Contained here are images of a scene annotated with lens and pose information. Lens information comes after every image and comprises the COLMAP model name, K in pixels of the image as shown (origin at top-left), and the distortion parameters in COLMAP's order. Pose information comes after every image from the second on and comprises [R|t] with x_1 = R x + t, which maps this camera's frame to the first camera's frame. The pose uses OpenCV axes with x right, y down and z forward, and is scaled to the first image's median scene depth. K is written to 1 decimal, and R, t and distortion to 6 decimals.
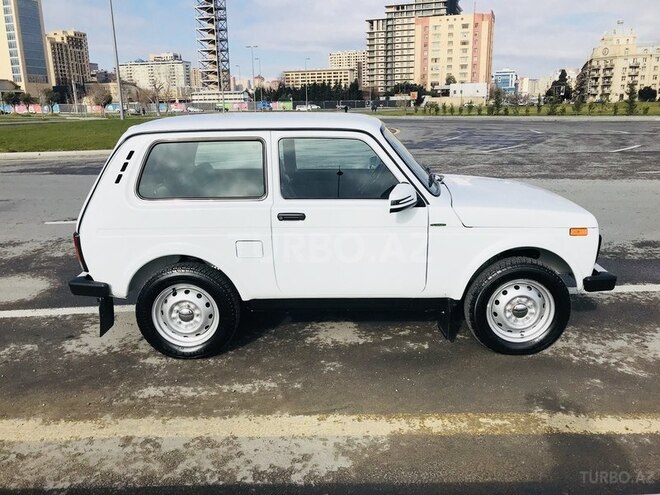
lens RADIAL K [[540.0, 0, 328.5], [0, 540.0, 245.3], [0, 0, 1]] dist [0.012421, 0.006705]
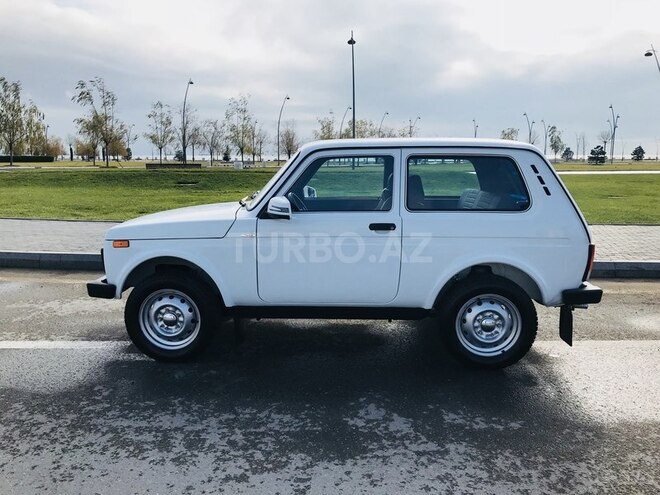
lens RADIAL K [[540.0, 0, 328.5], [0, 540.0, 245.3], [0, 0, 1]] dist [0.012421, 0.006705]
pose [[-0.998820, 0.008152, 0.047878, -0.005518], [0.026811, 0.914543, 0.403600, -0.510315], [-0.040497, 0.404407, -0.913682, 2.164774]]
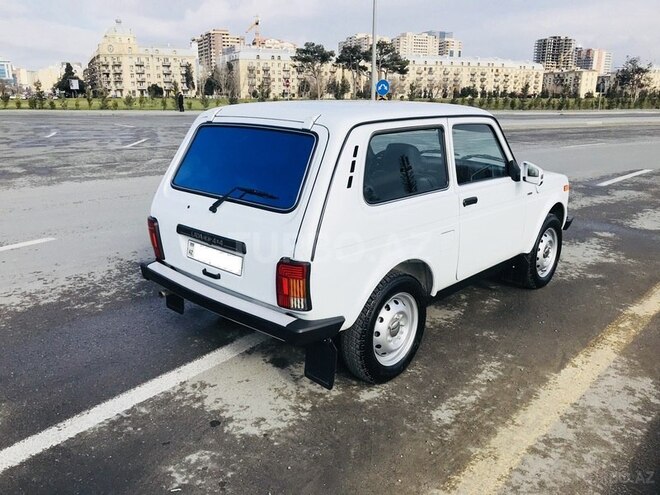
lens RADIAL K [[540.0, 0, 328.5], [0, 540.0, 245.3], [0, 0, 1]] dist [0.012421, 0.006705]
pose [[0.673419, -0.178457, 0.717398, -0.884600], [0.171870, 0.981629, 0.082852, -0.090988], [-0.719004, 0.067505, 0.691719, 0.429488]]
